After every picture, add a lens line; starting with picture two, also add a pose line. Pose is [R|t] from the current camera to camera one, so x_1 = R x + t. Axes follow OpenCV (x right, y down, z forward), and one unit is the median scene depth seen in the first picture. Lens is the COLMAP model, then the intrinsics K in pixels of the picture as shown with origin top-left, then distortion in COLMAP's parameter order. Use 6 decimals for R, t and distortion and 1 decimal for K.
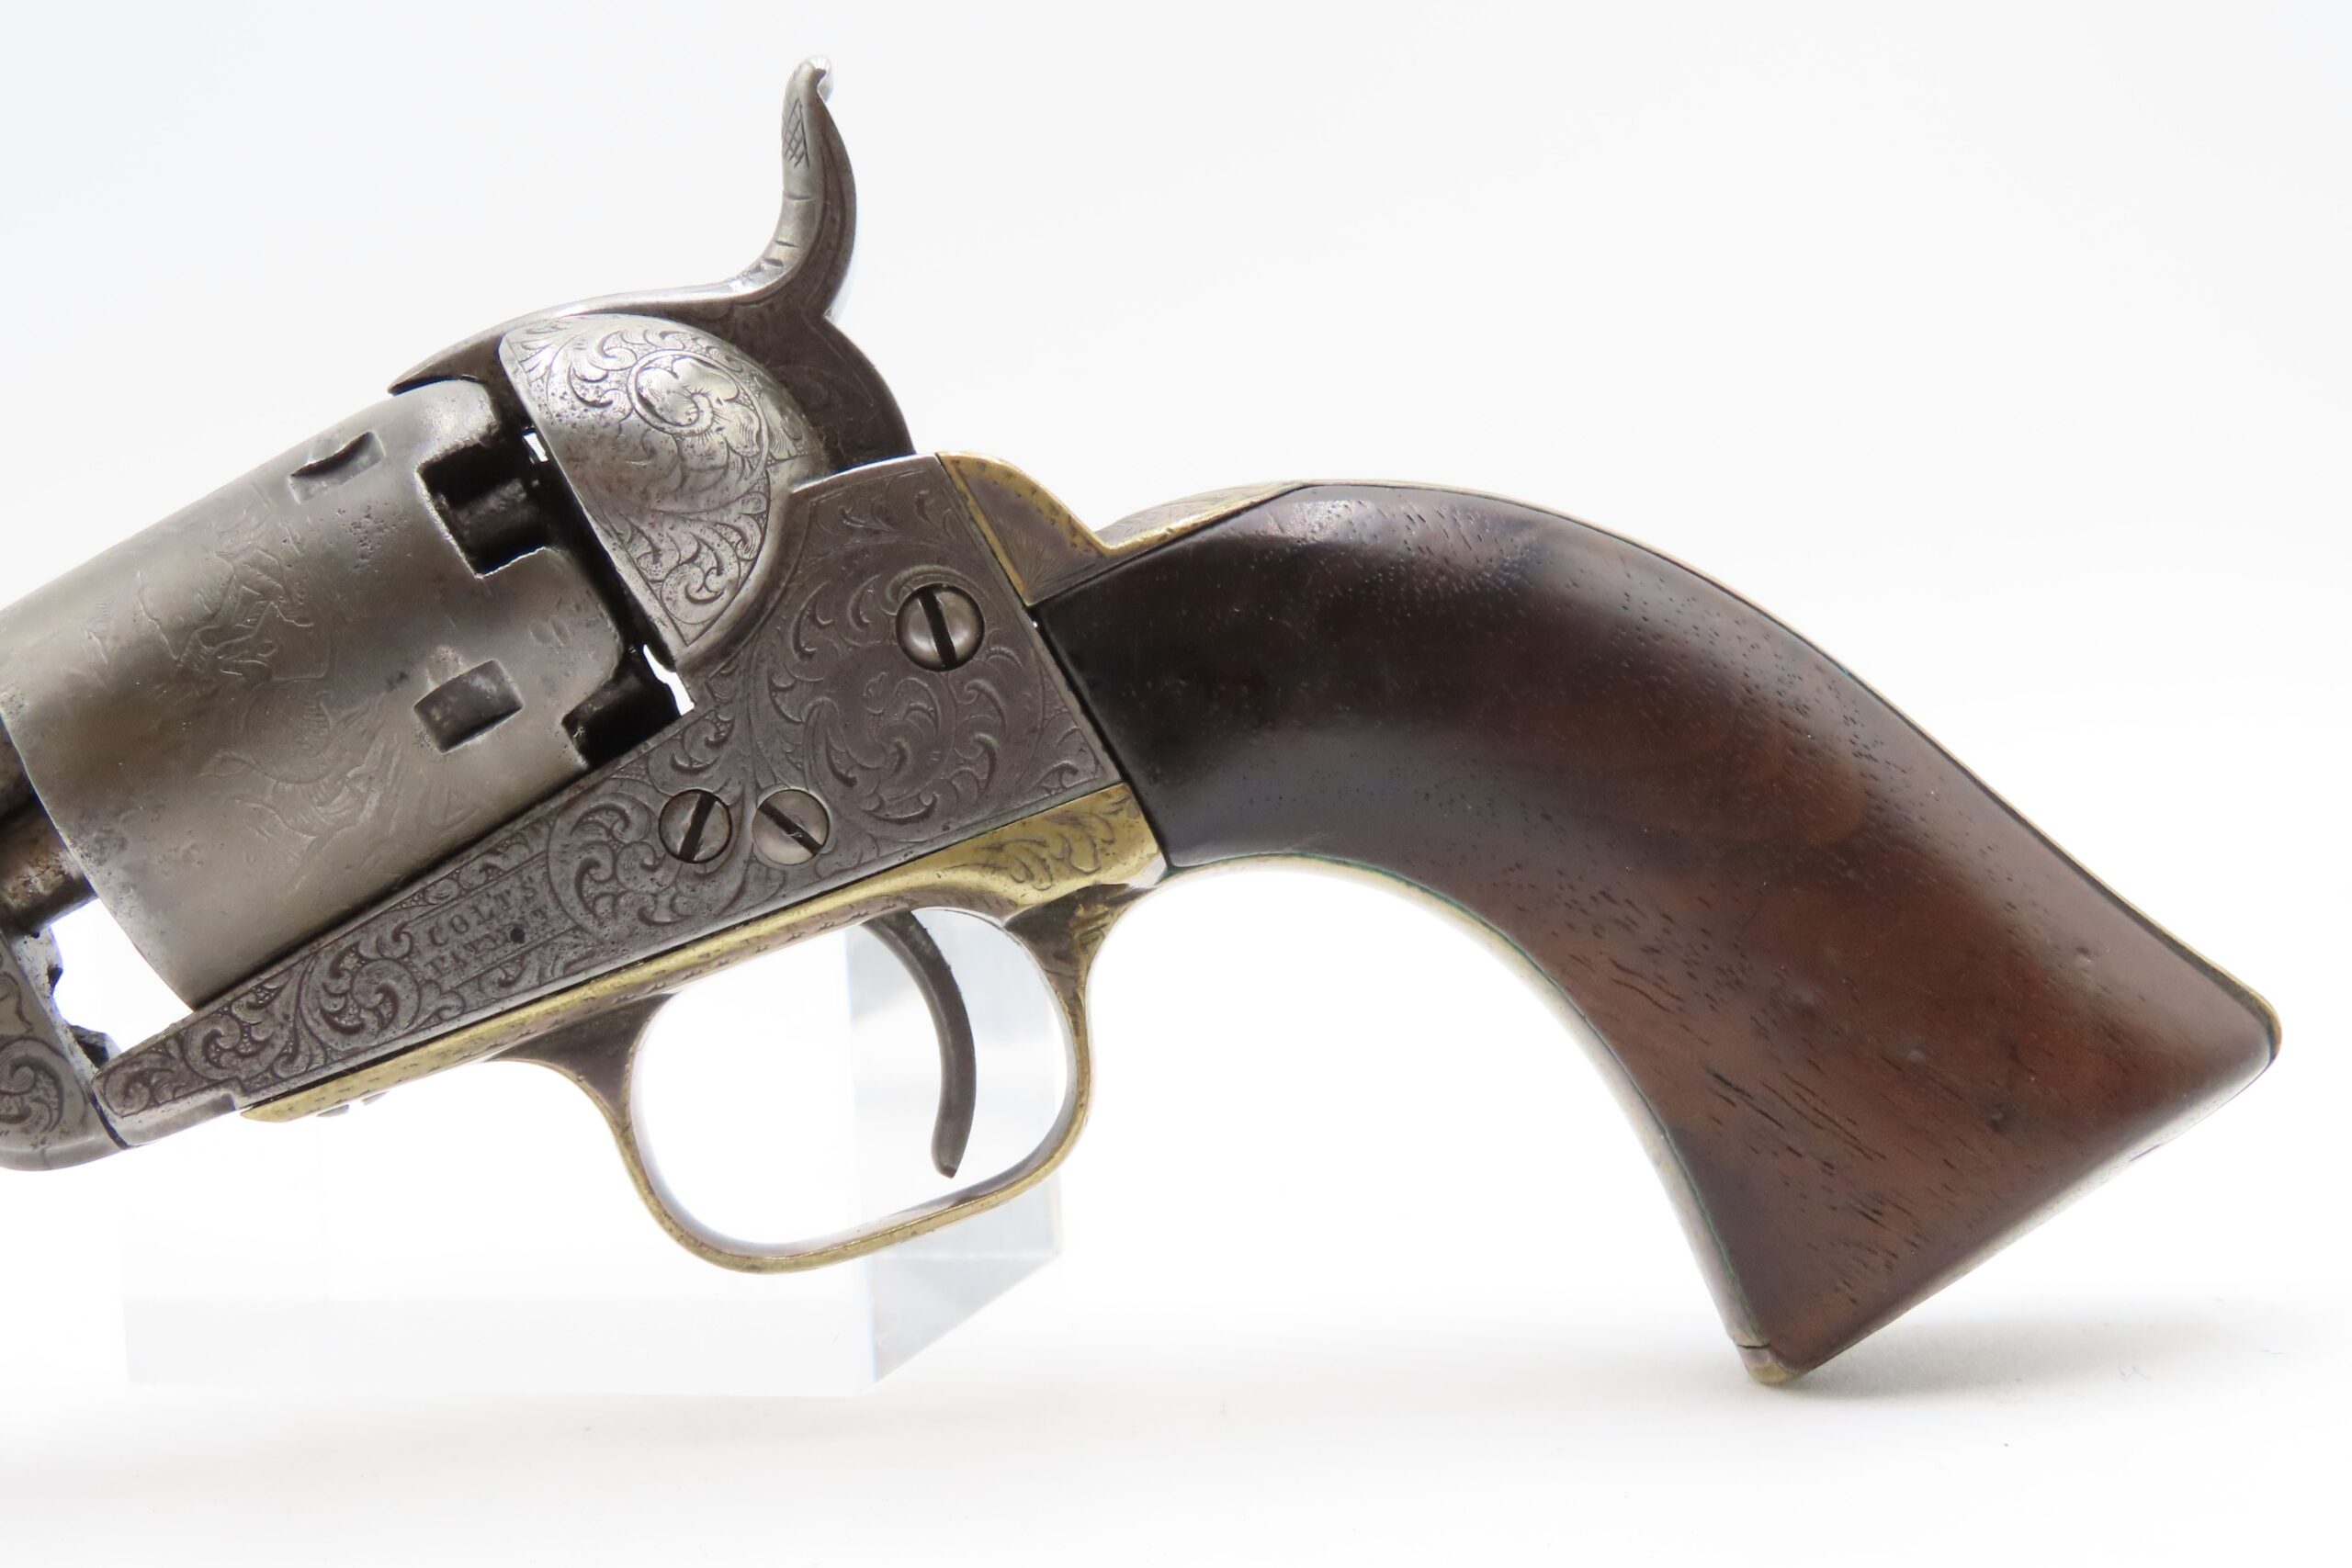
lens RADIAL K [[3153.6, 0, 1177.0], [0, 3153.6, 799.7], [0, 0, 1]] dist [-0.027289, 0.000000]
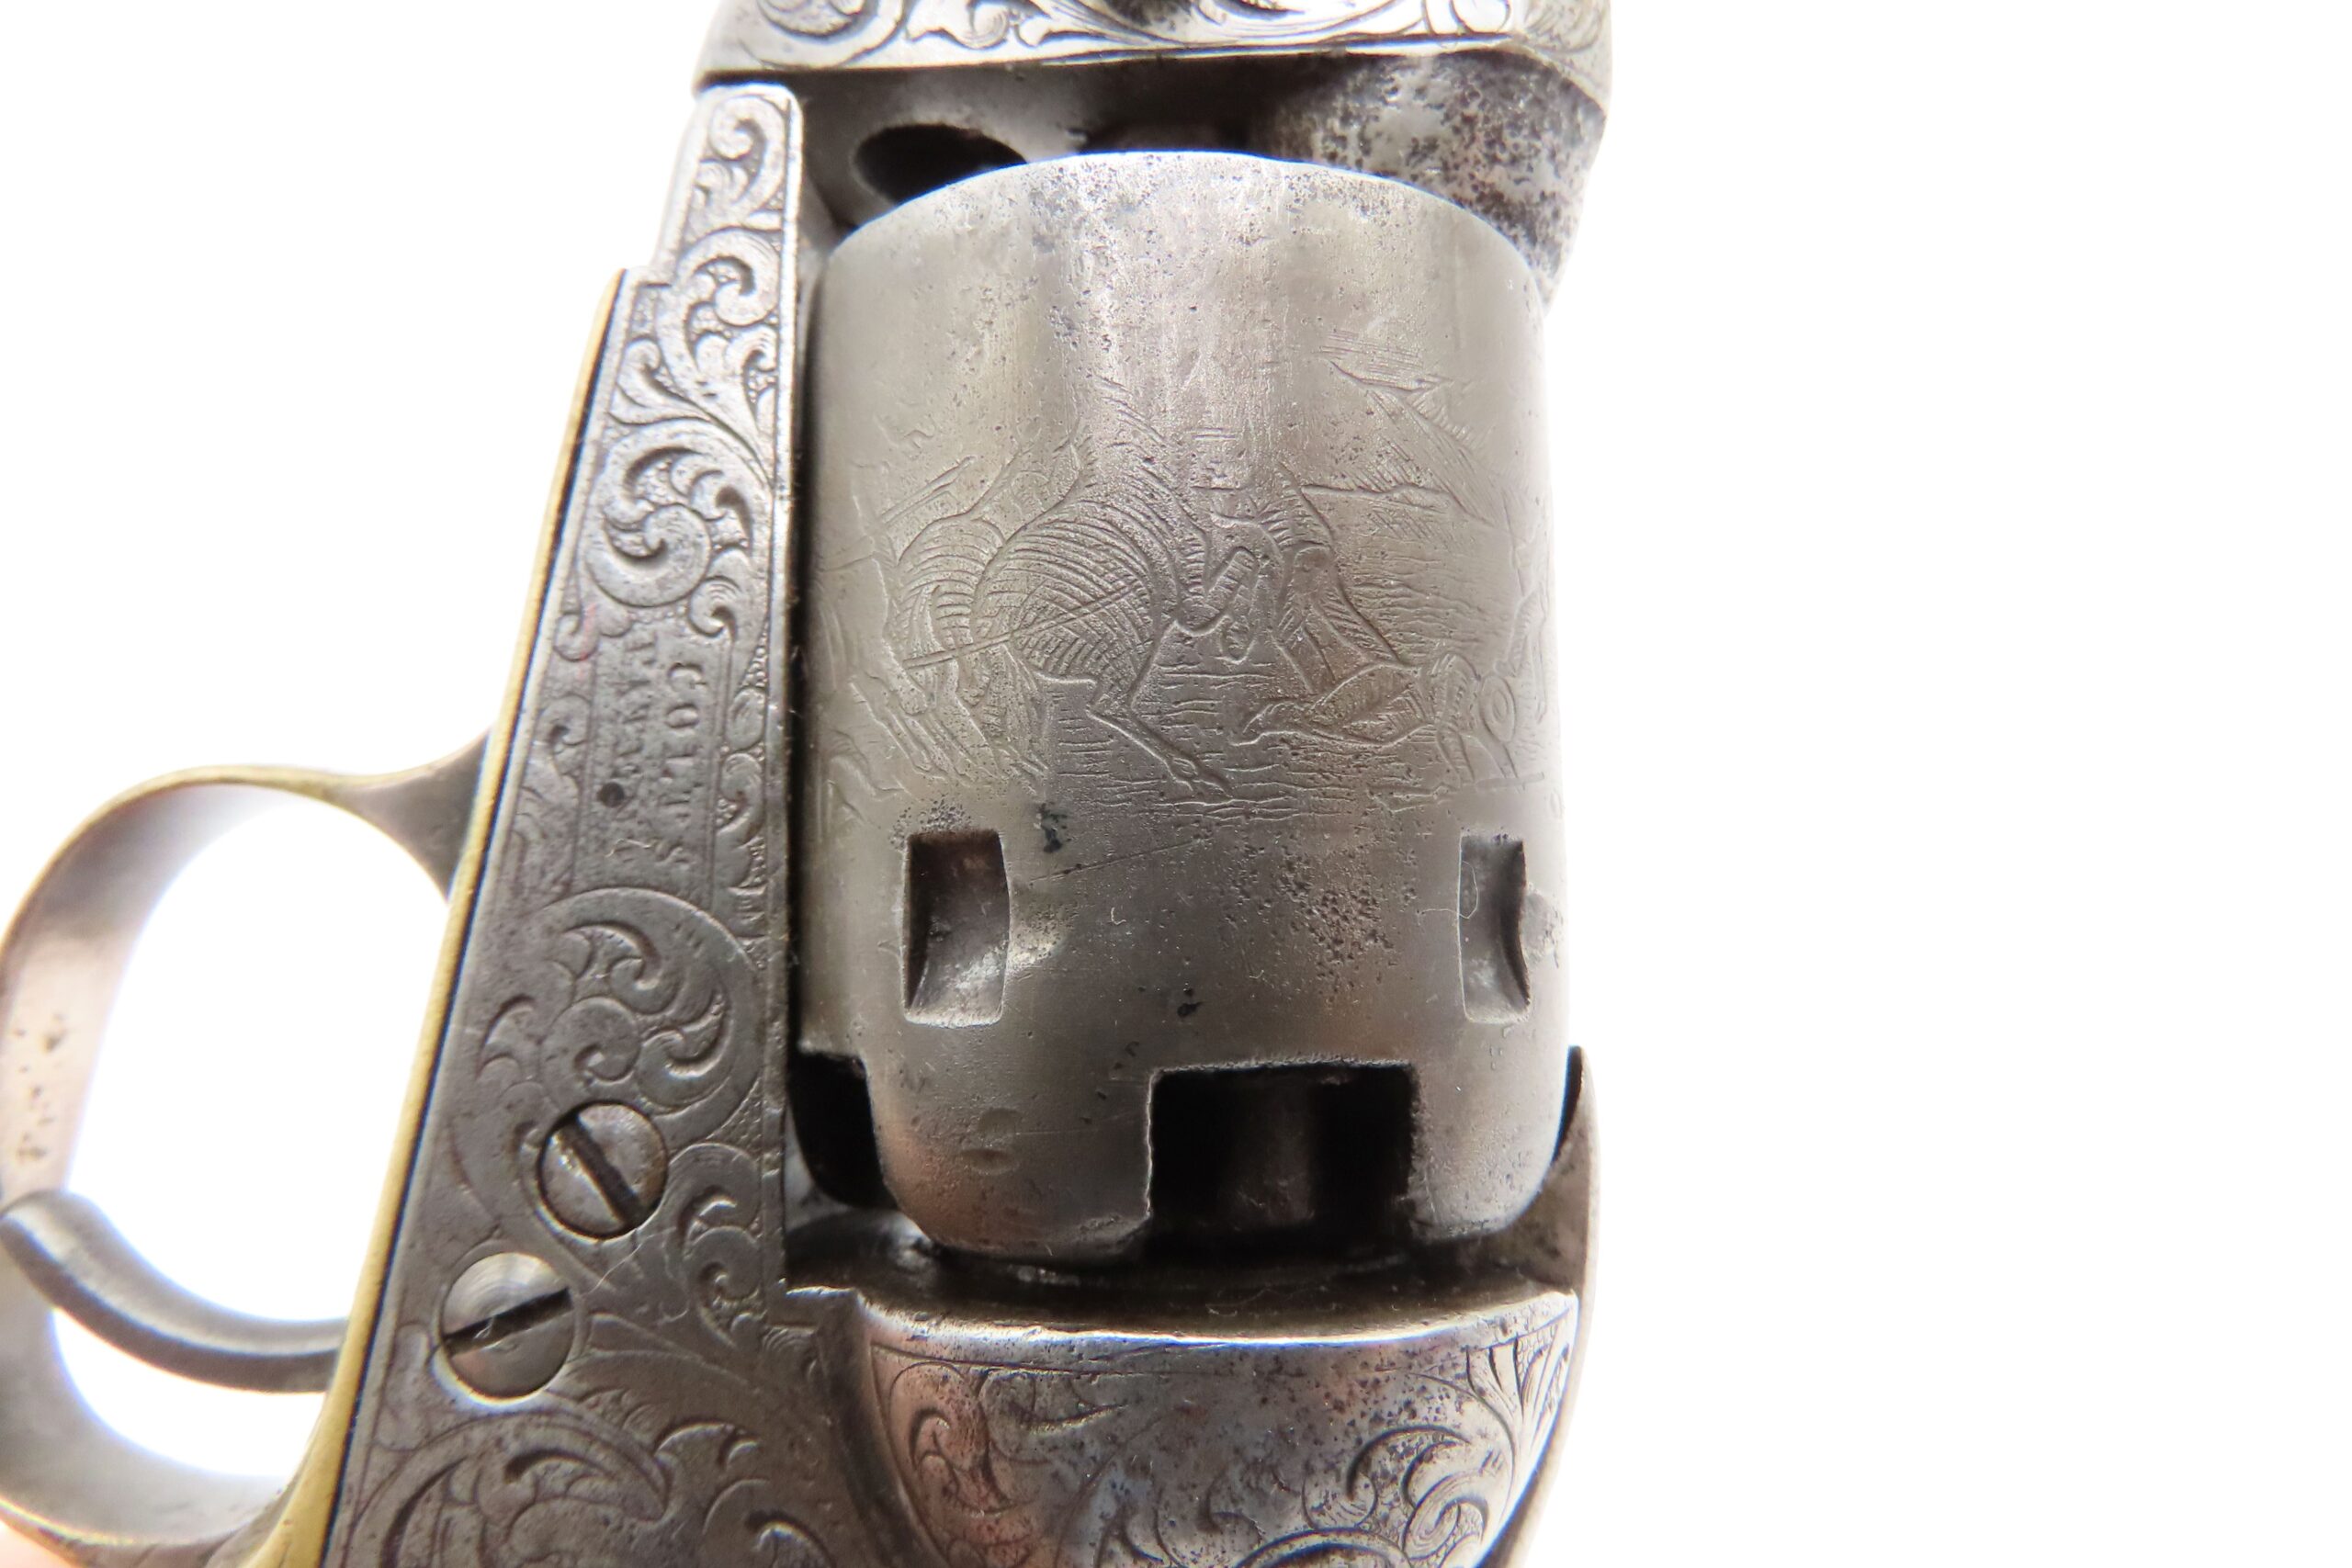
lens RADIAL K [[1454.9, 0, 1172.3], [0, 1454.9, 790.9], [0, 0, 1]] dist [-0.001598, -0.001851]
pose [[-0.495559, 0.853277, -0.162296, -0.217589], [-0.867776, -0.478371, 0.134636, -0.080149], [0.037244, 0.207557, 0.977514, 0.748103]]
